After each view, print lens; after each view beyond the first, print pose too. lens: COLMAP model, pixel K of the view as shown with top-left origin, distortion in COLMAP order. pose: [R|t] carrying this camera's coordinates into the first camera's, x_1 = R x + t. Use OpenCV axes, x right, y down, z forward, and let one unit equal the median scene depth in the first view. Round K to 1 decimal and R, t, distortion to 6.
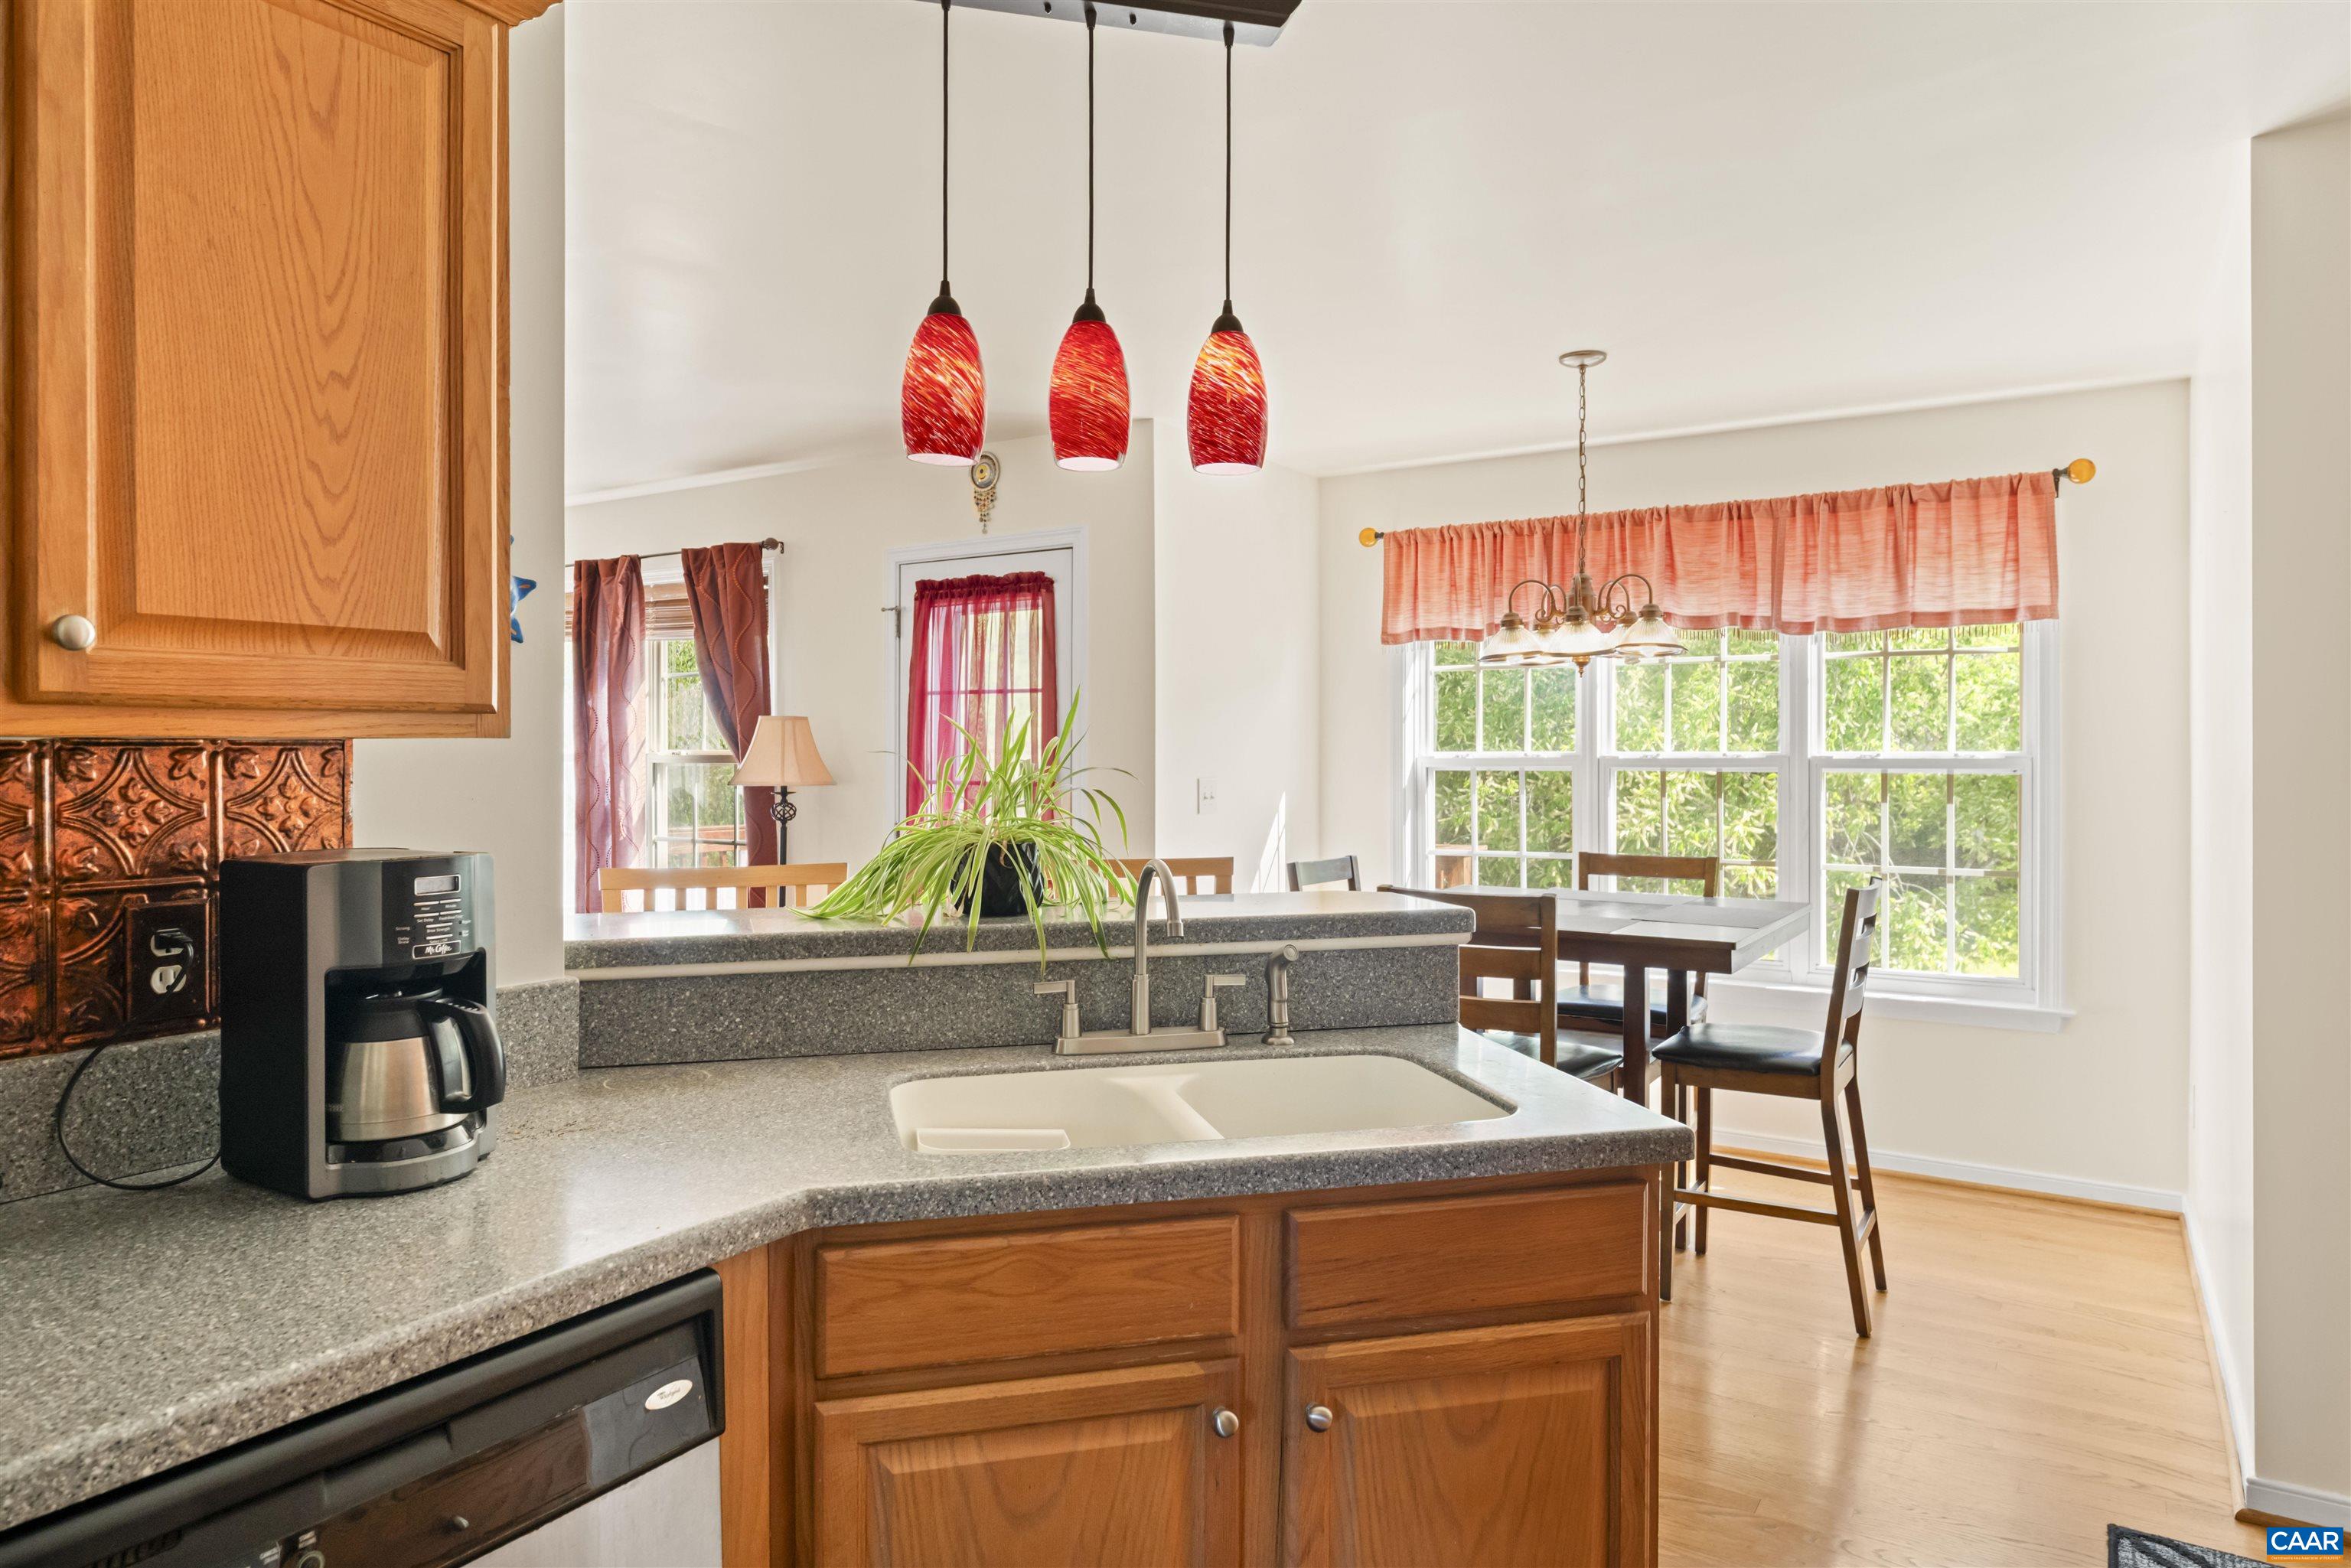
lens RADIAL K [[1411.4, 0, 1188.8], [0, 1411.4, 756.3], [0, 0, 1]] dist [0.002902, -0.001757]
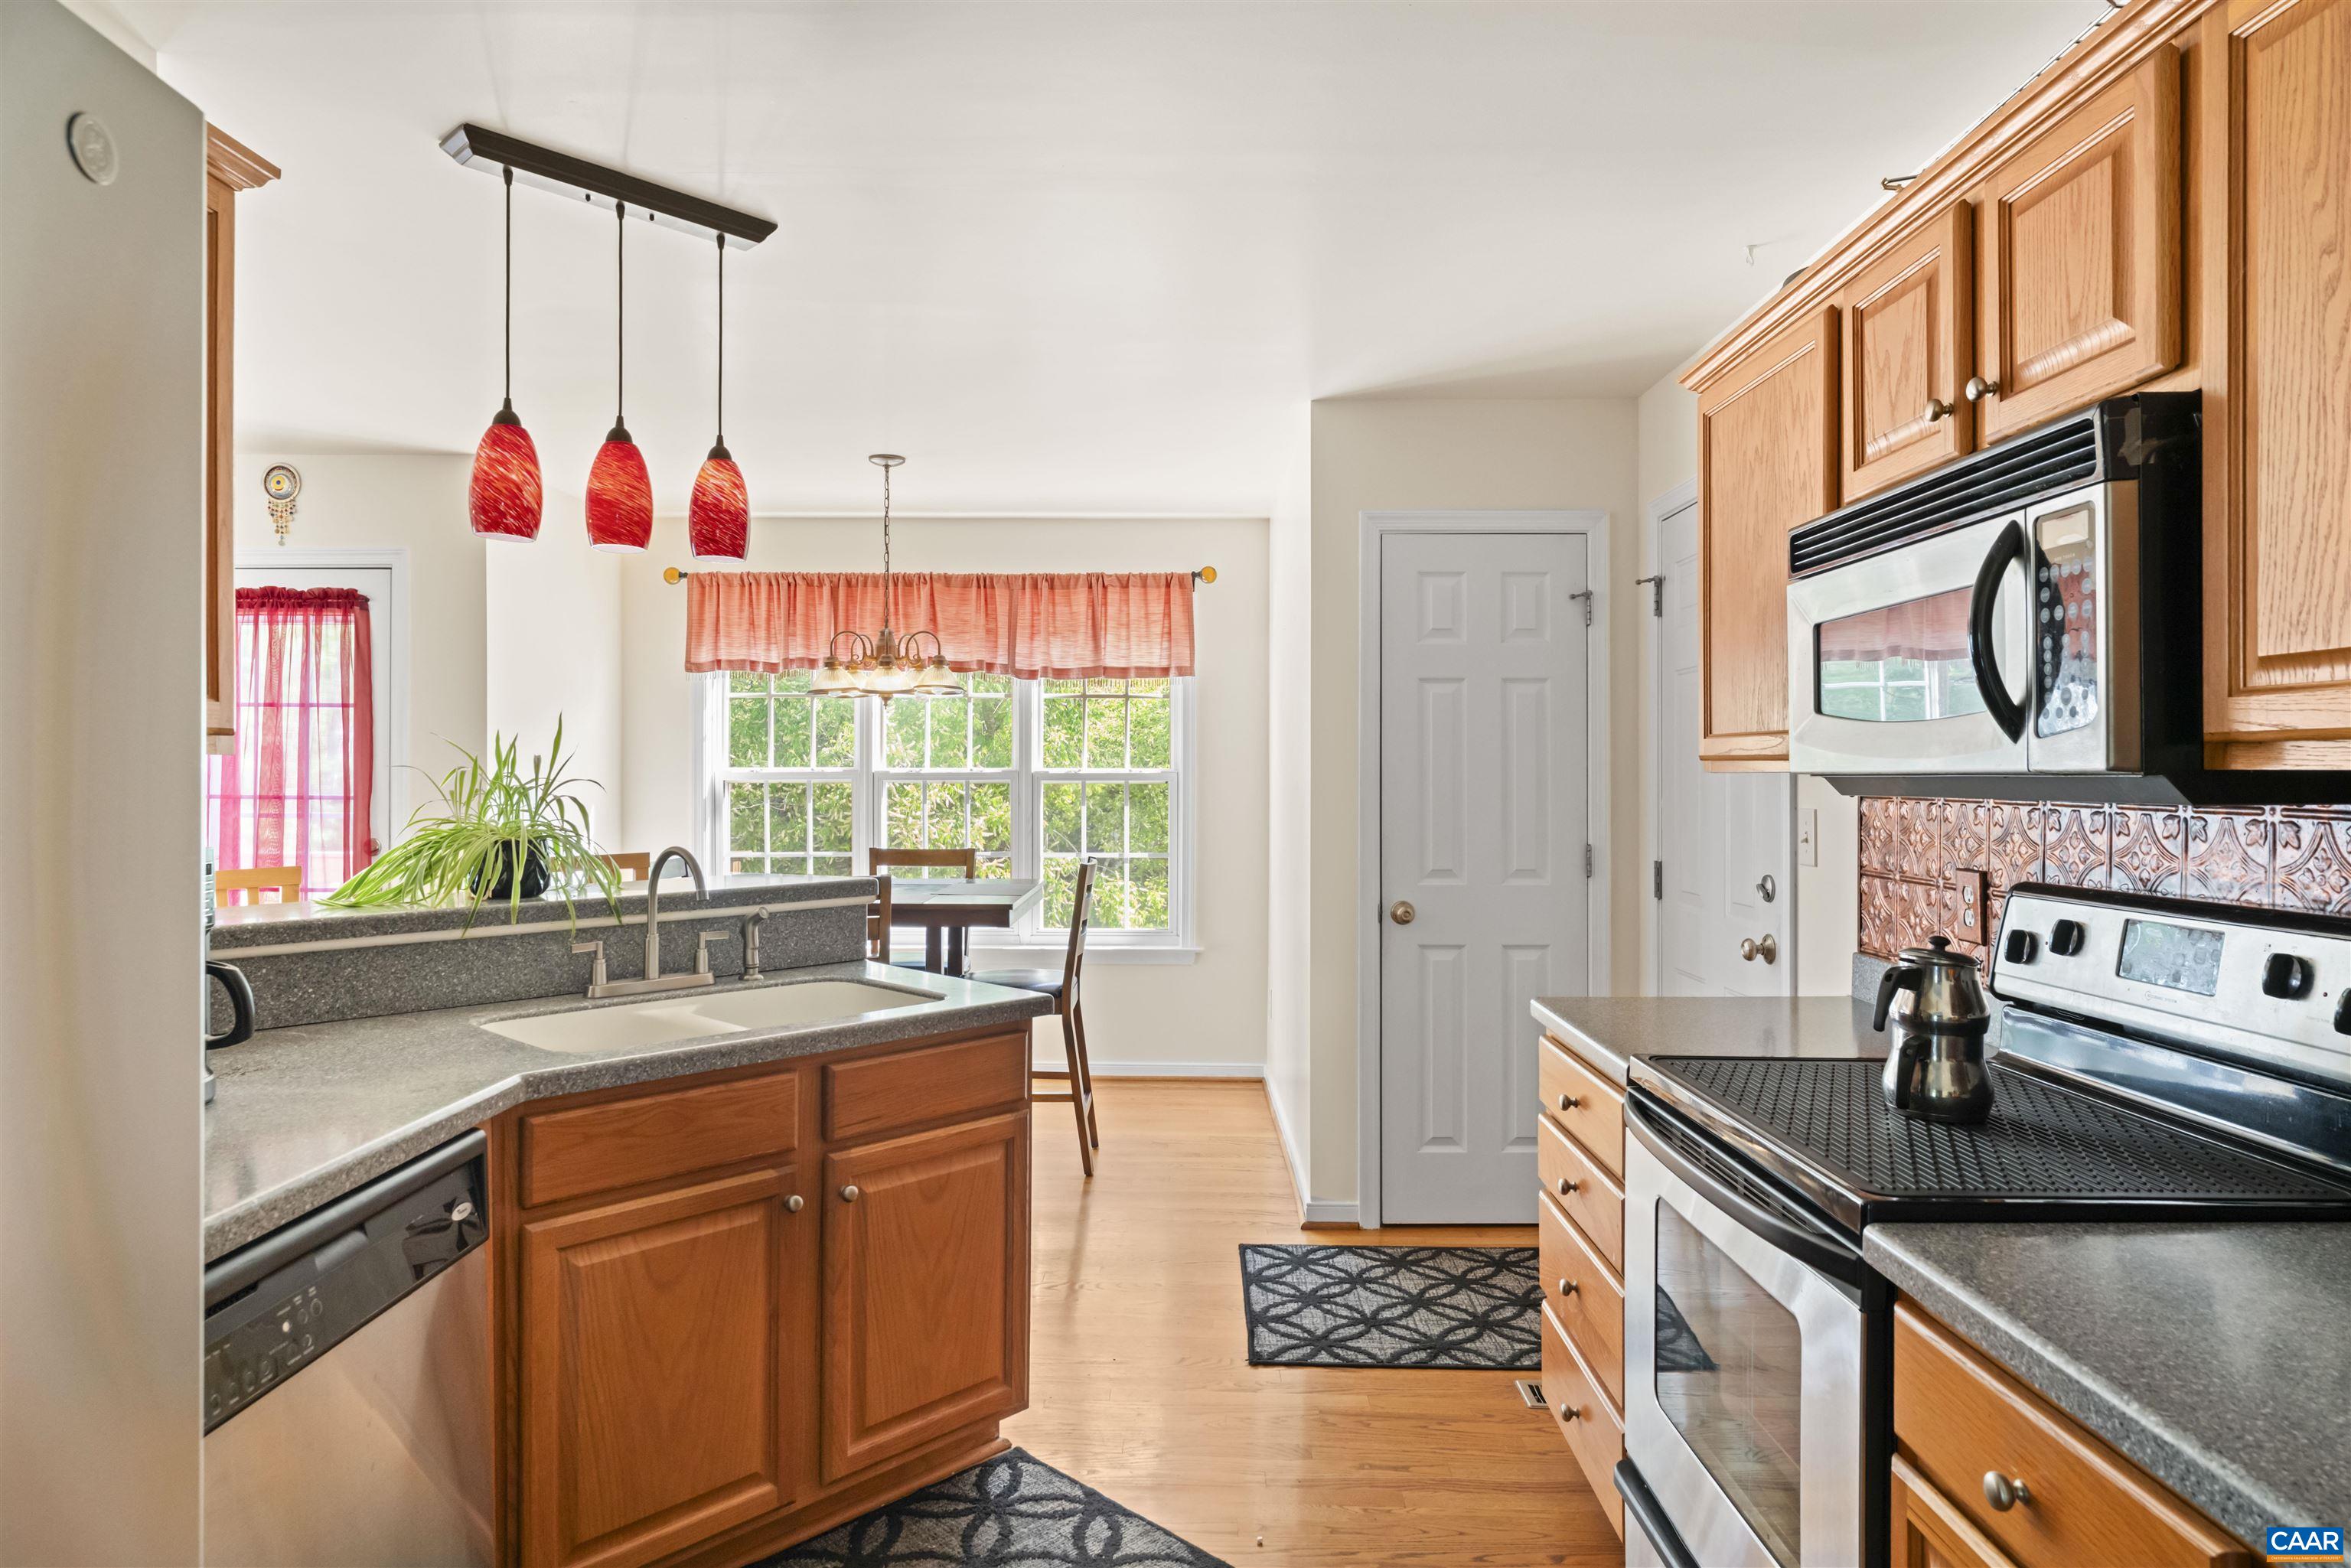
lens RADIAL K [[1411.4, 0, 1150.1], [0, 1411.4, 779.9], [0, 0, 1]] dist [0.002902, -0.001757]
pose [[0.851405, -0.001548, 0.524507, -0.269761], [-0.001594, 0.999983, 0.005539, 0.000834], [-0.524507, -0.005552, 0.851388, -0.305690]]
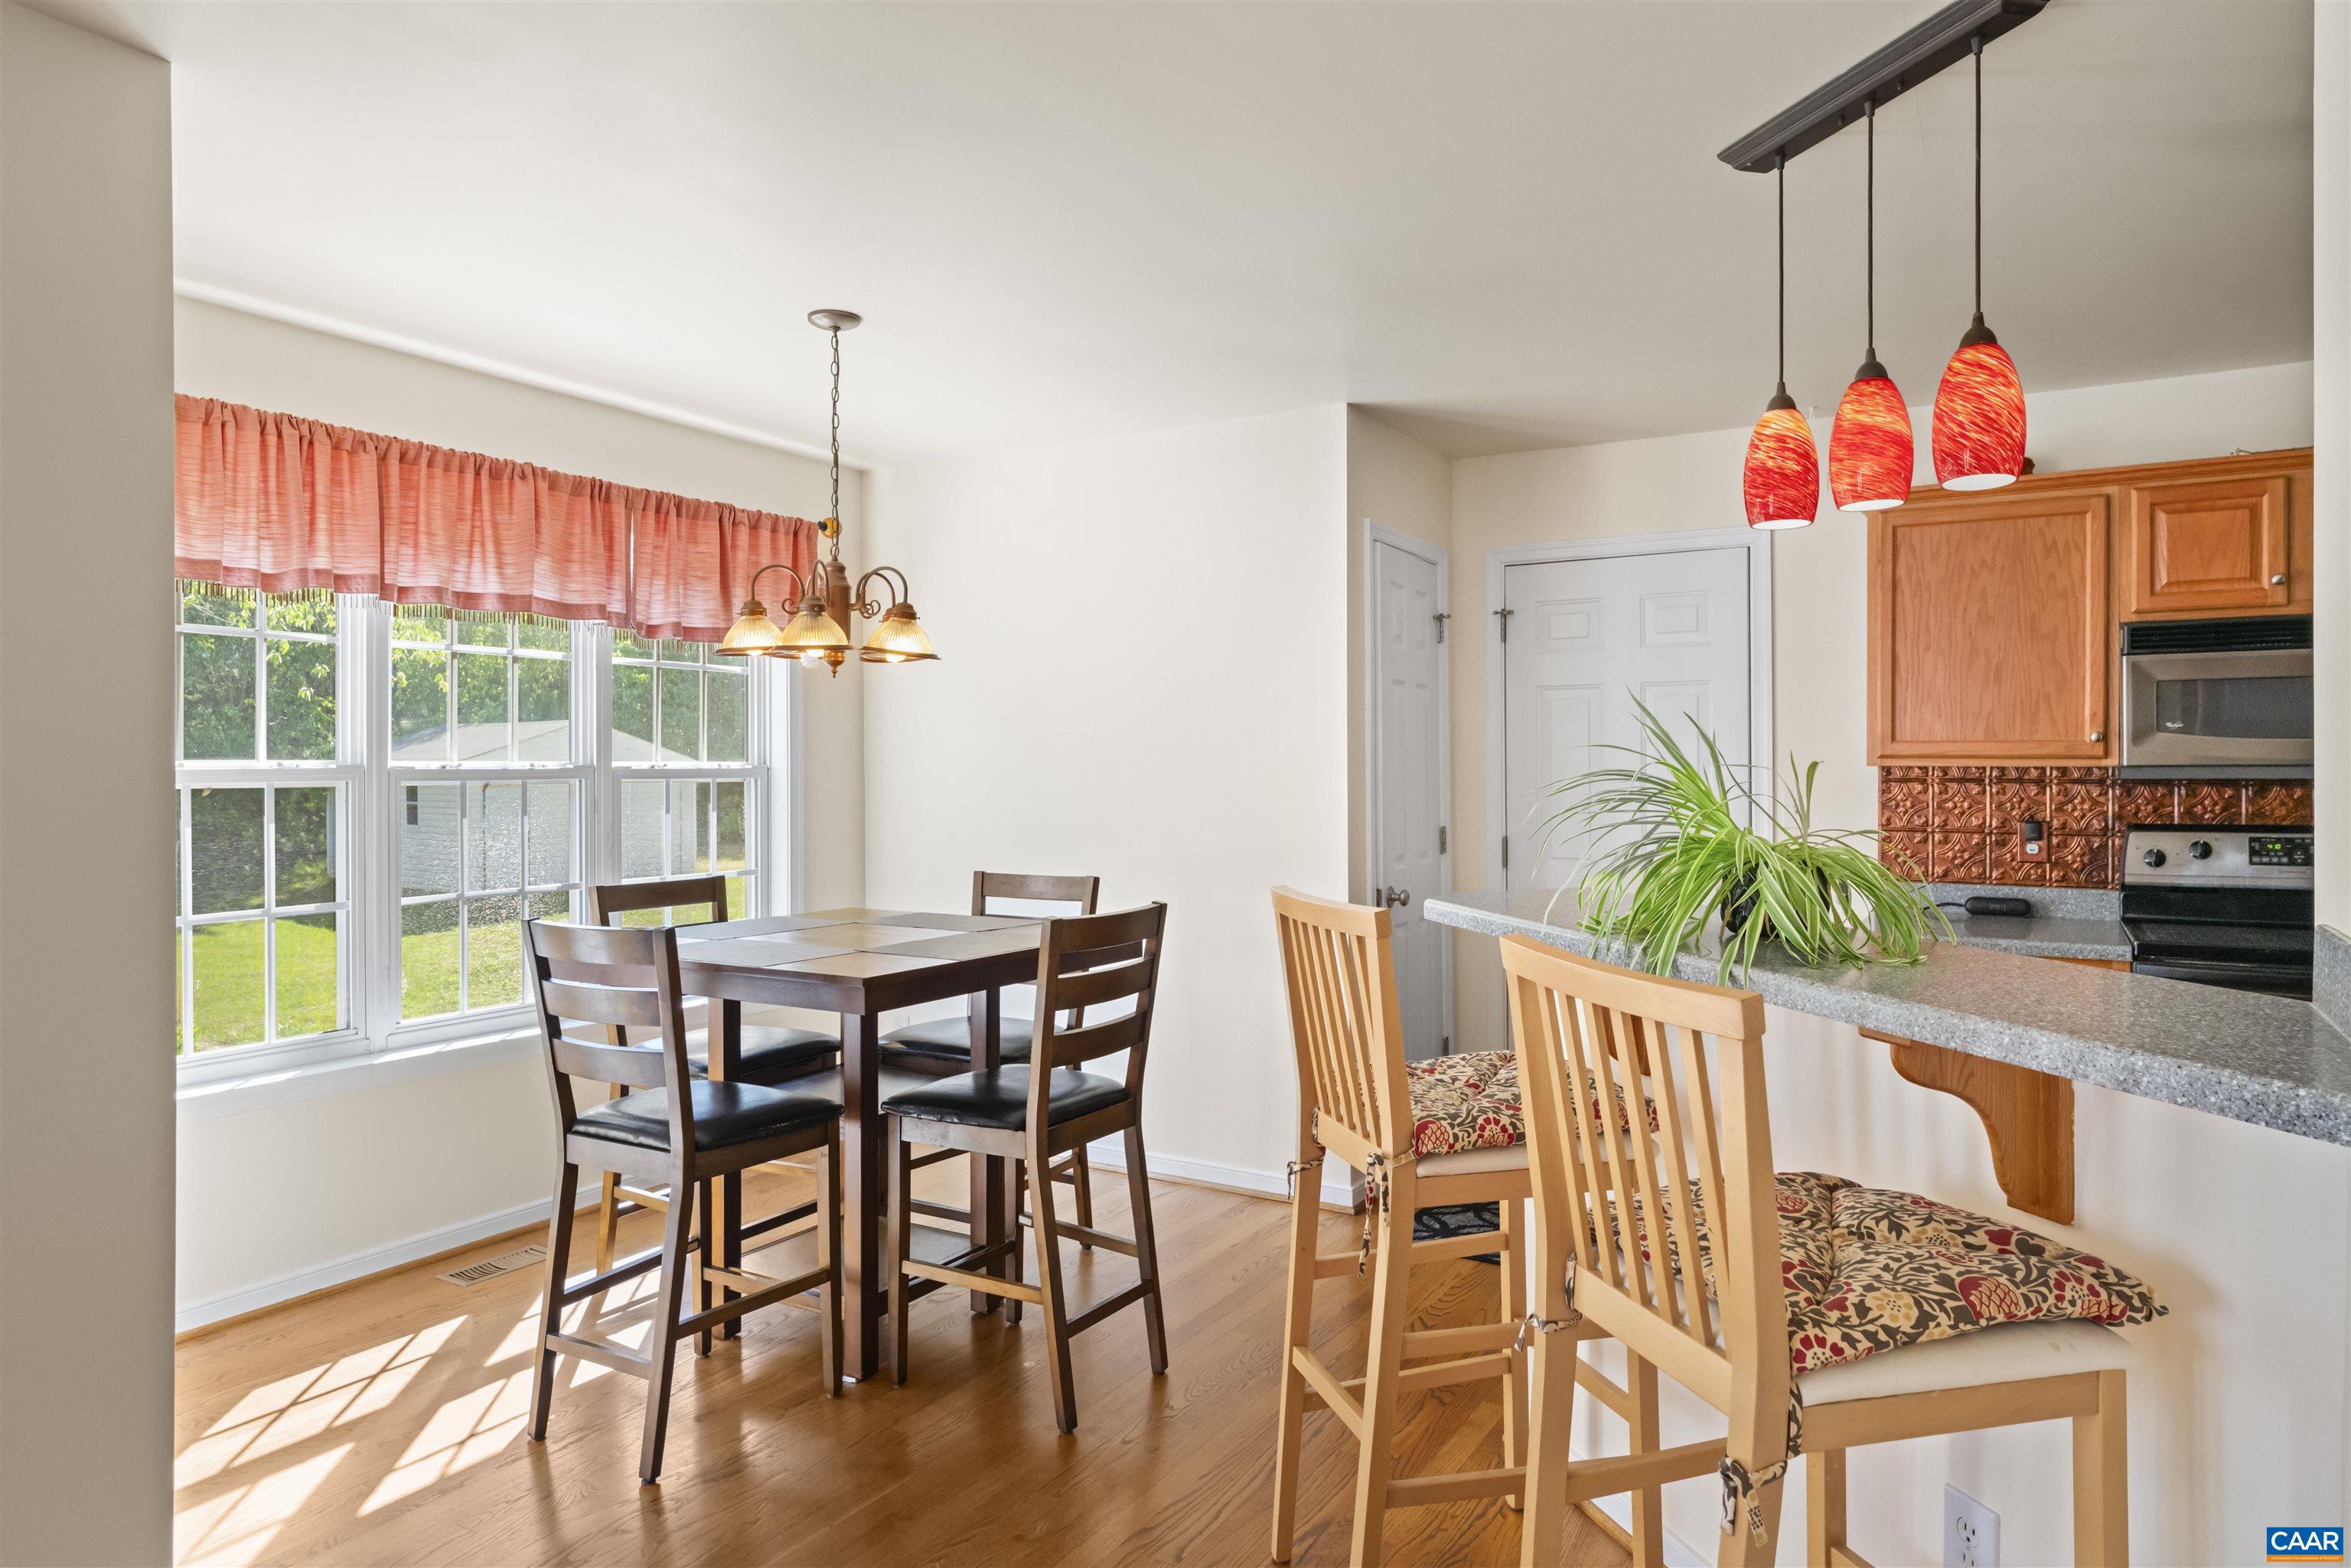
lens RADIAL K [[1411.4, 0, 1172.1], [0, 1411.4, 777.9], [0, 0, 1]] dist [0.002902, -0.001757]
pose [[-0.021916, -0.007078, 0.999735, -0.853490], [0.004301, 0.999965, 0.007174, 0.002492], [-0.999751, 0.004457, -0.021885, 1.116200]]
